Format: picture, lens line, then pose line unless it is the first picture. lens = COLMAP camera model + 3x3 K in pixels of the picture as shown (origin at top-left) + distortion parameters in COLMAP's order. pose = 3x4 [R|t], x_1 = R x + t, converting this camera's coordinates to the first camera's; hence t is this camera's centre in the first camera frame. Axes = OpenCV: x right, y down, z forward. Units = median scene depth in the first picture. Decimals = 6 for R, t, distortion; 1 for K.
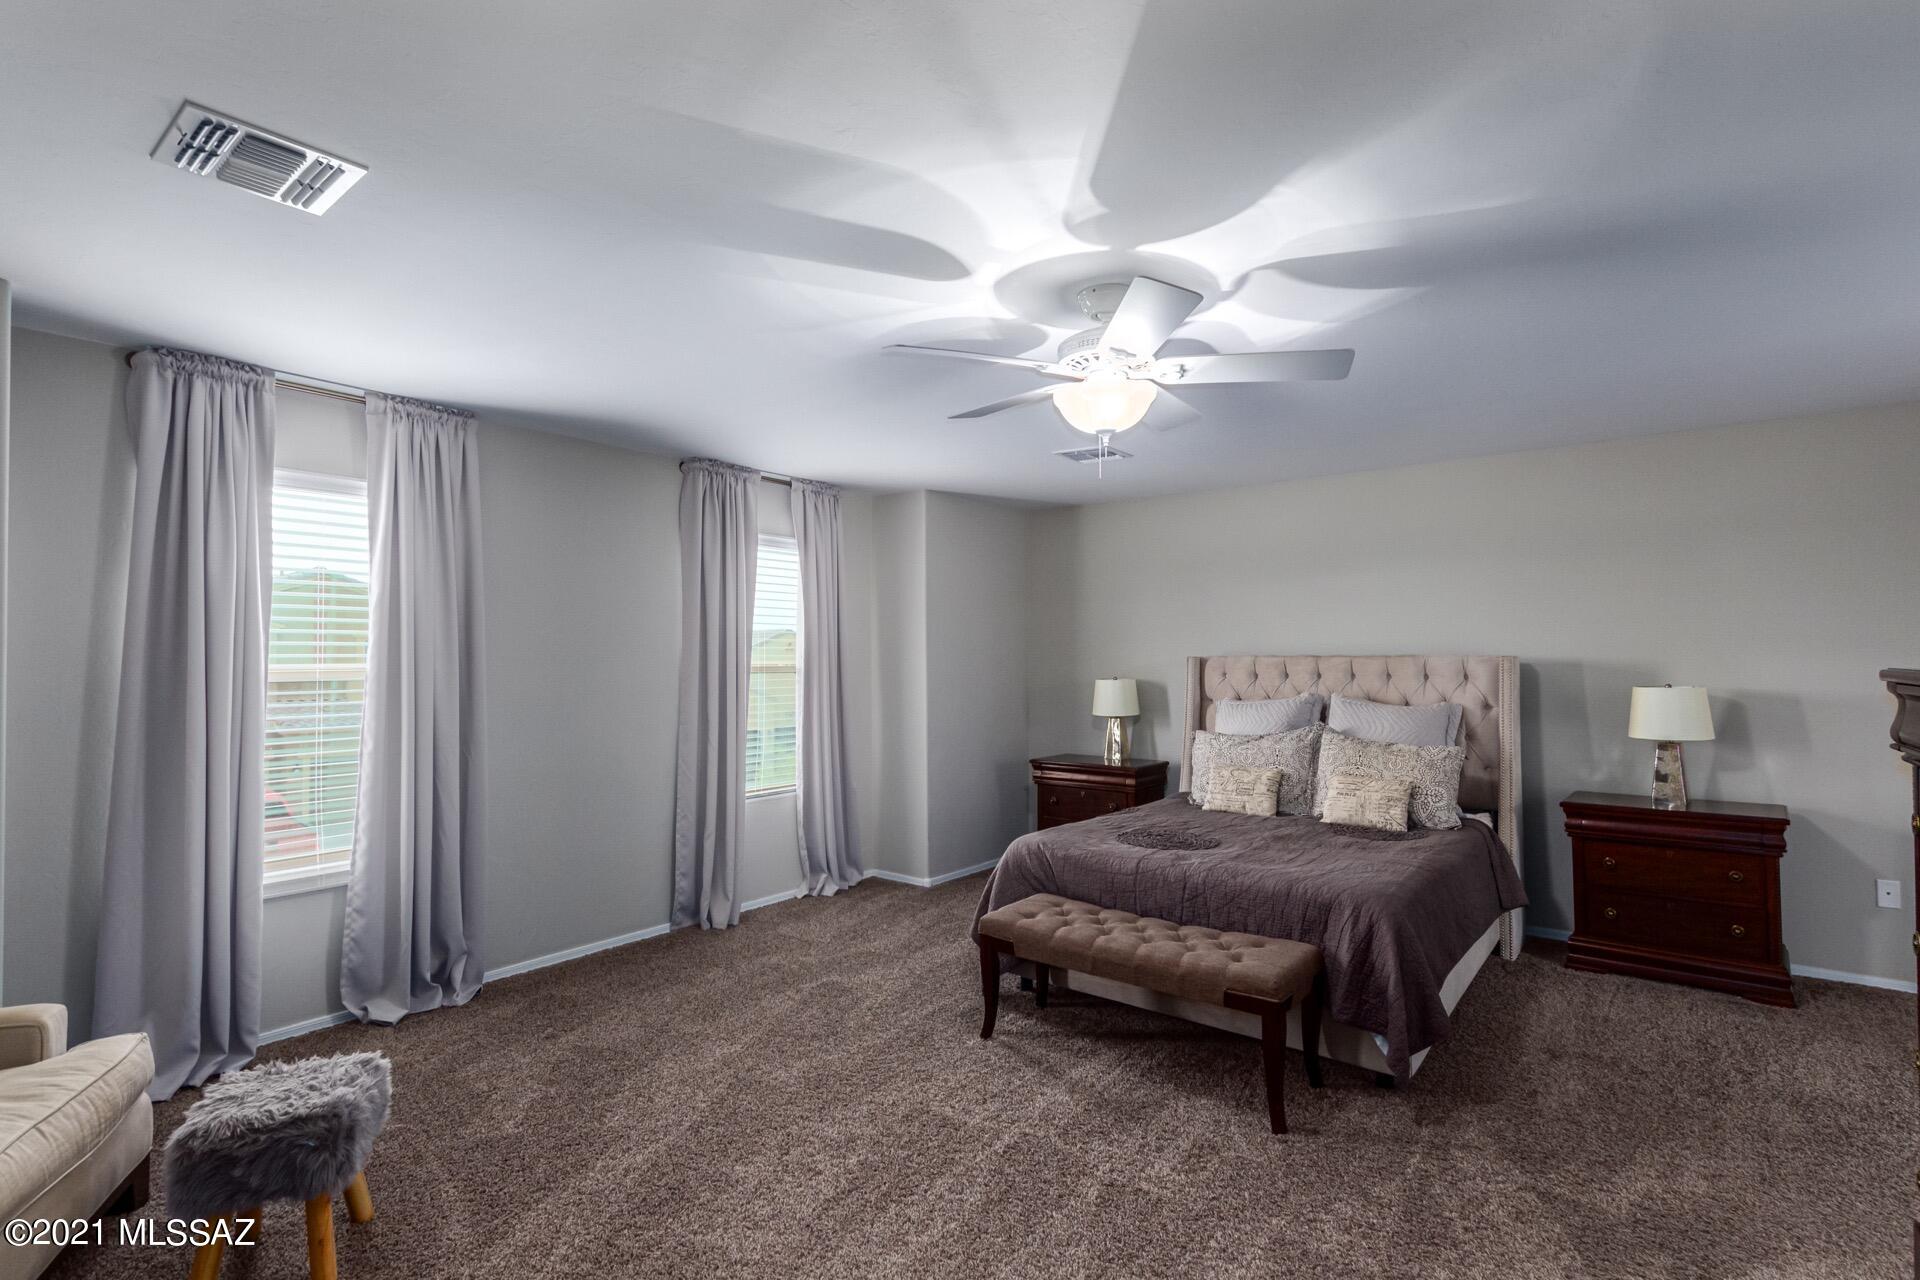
lens RADIAL K [[905.7, 0, 963.5], [0, 905.7, 645.5], [0, 0, 1]] dist [0.001823, 0.000124]
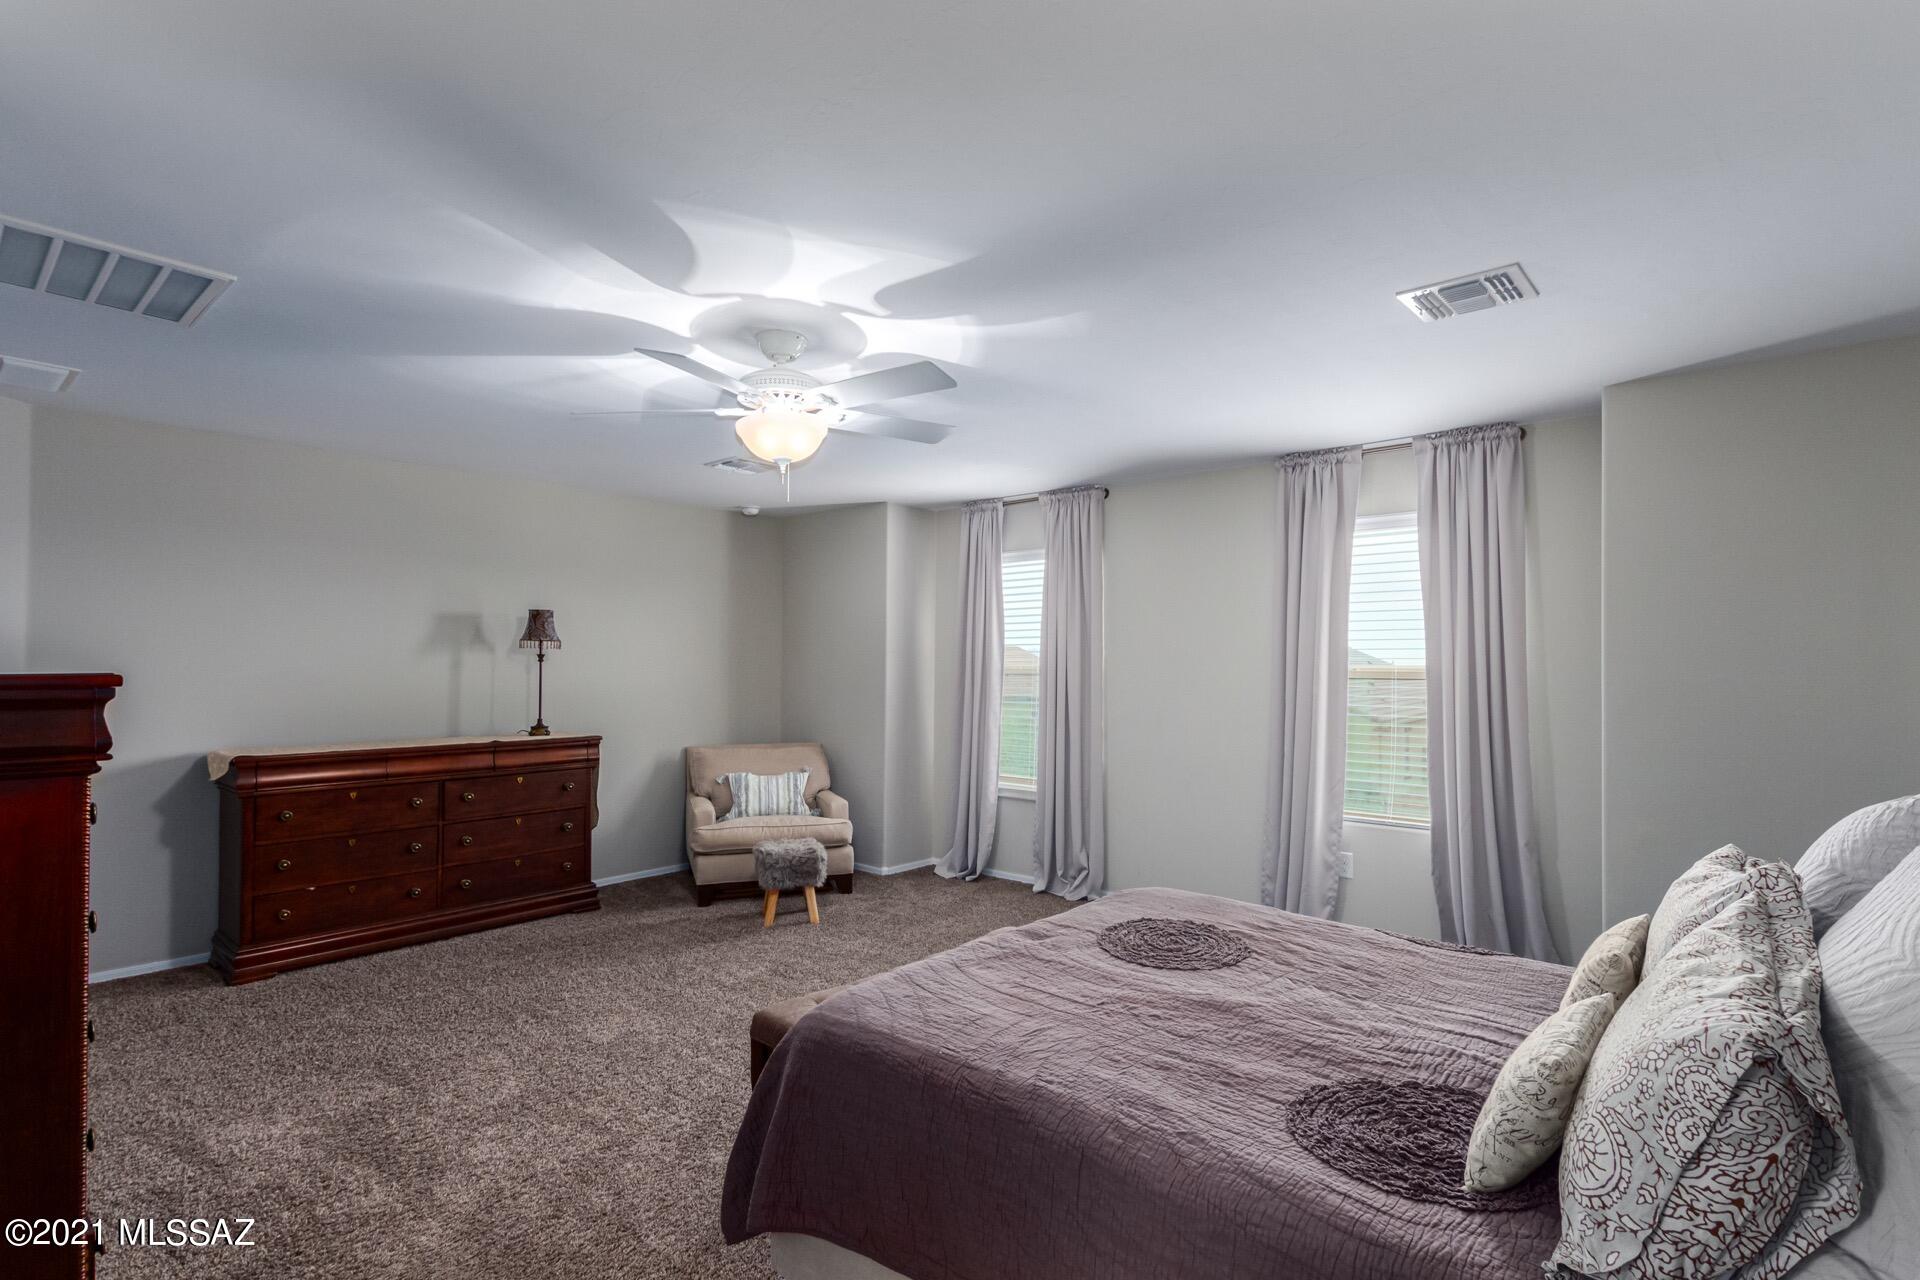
lens RADIAL K [[905.7, 0, 963.7], [0, 905.7, 640.6], [0, 0, 1]] dist [0.001823, 0.000124]
pose [[-0.044231, -0.020153, -0.998818, 1.031139], [0.015525, 0.999662, -0.020858, 0.010124], [0.998901, -0.016430, -0.043903, 1.038328]]
